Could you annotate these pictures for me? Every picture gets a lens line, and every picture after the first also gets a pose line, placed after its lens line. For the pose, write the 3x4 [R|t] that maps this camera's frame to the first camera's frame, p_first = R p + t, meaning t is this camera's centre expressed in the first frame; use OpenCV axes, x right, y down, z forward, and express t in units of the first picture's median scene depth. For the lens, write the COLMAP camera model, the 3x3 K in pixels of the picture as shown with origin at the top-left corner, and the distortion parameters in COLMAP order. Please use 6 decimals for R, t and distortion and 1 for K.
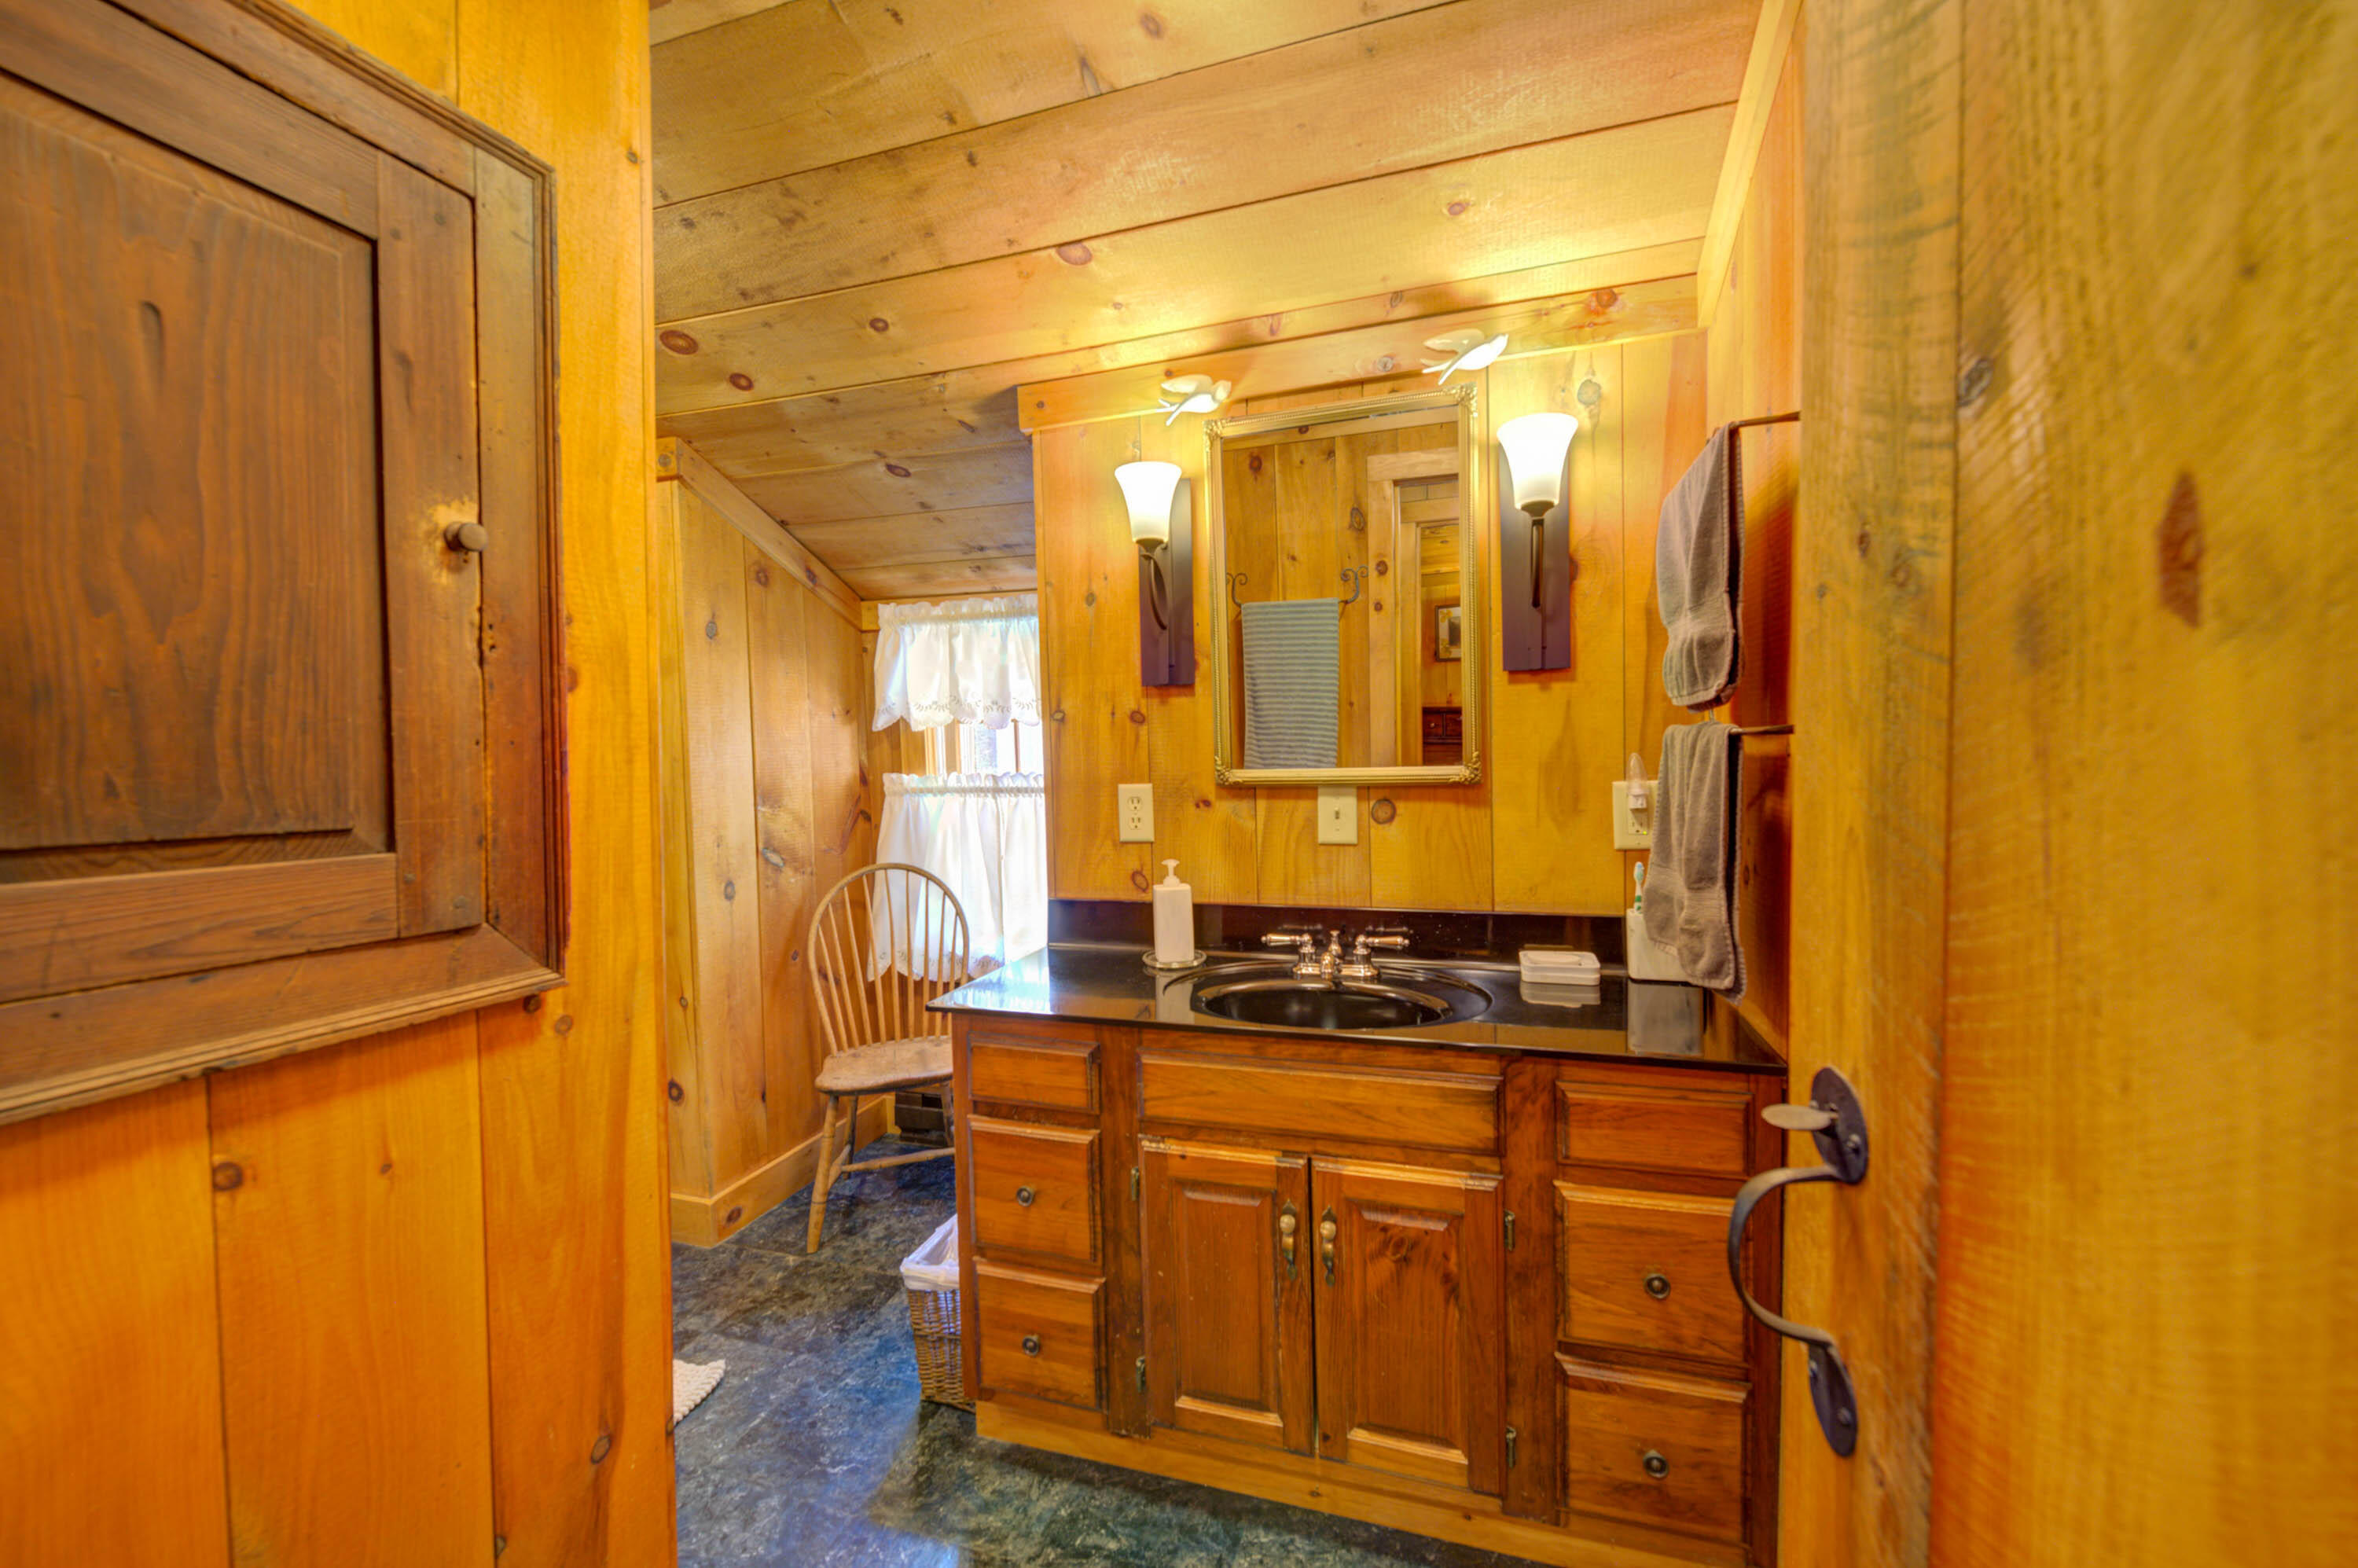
lens RADIAL K [[938.0, 0, 1183.5], [0, 938.0, 787.8], [0, 0, 1]] dist [-0.000995, -0.001347]
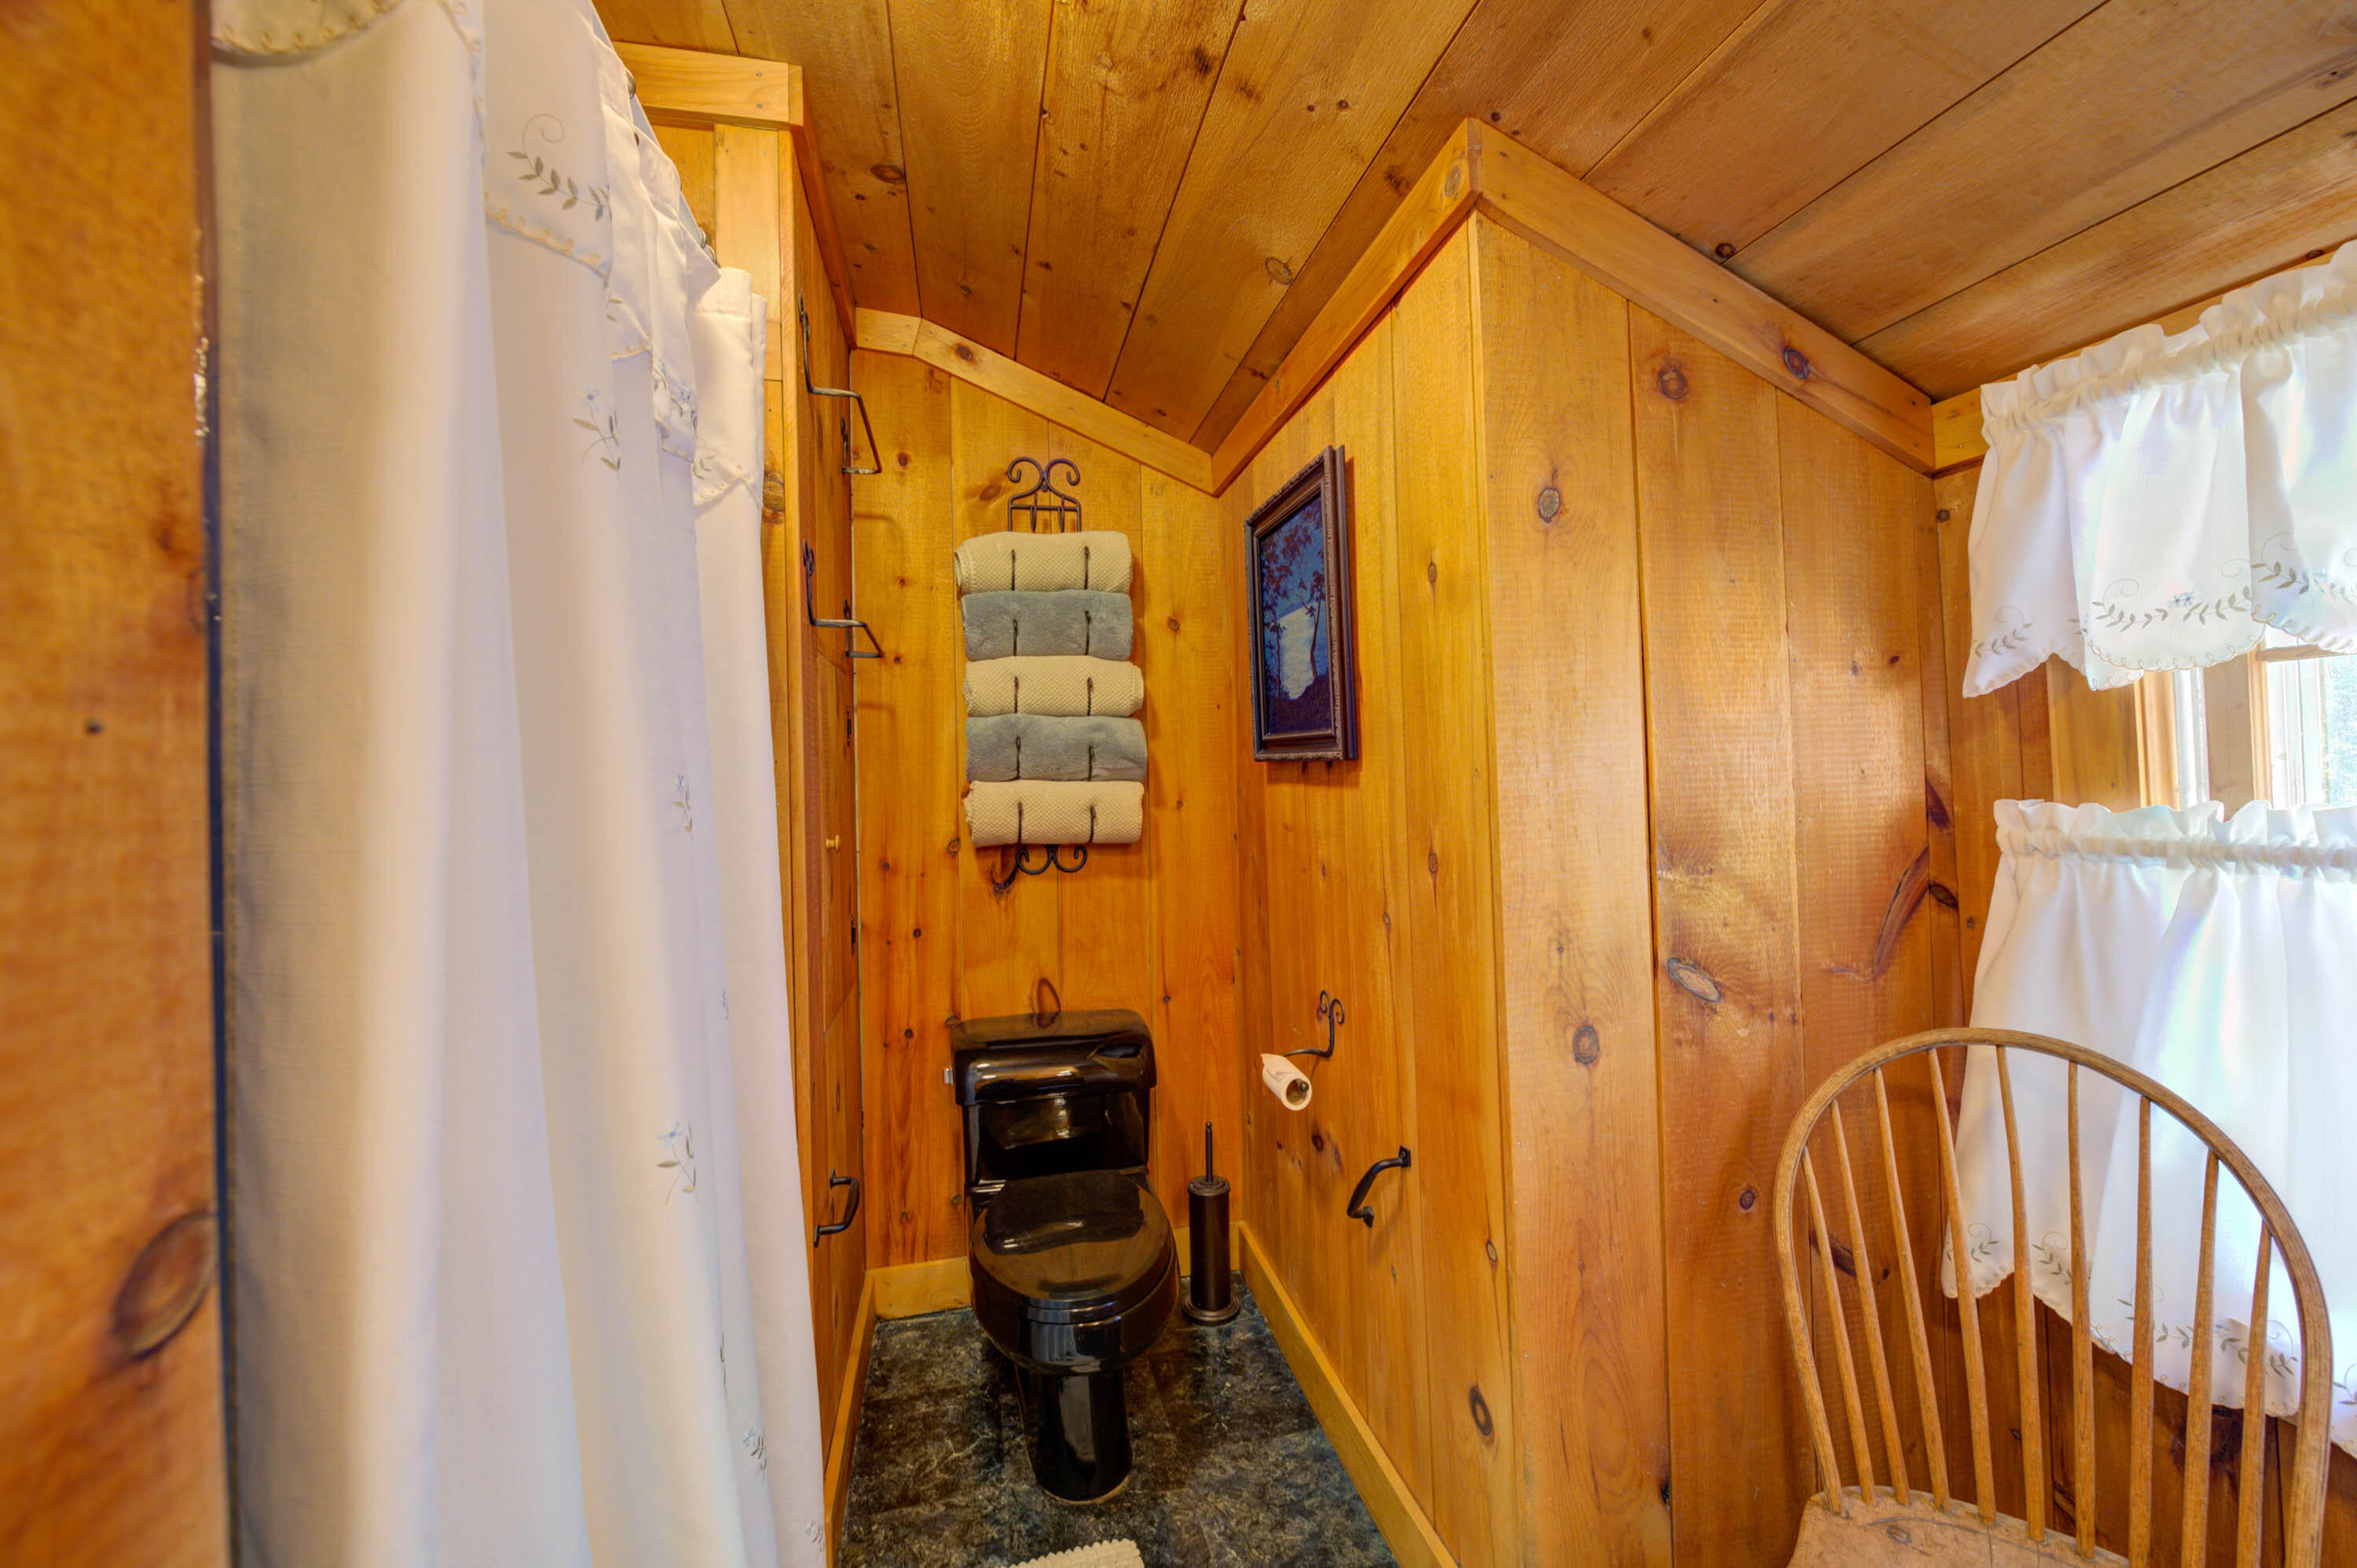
lens RADIAL K [[937.6, 0, 1180.1], [0, 937.6, 779.0], [0, 0, 1]] dist [-0.000995, -0.001347]
pose [[0.517778, -0.000197, -0.855515, -0.160492], [-0.015475, 0.999834, -0.009596, -0.015535], [0.855375, 0.018207, 0.517689, 0.503468]]
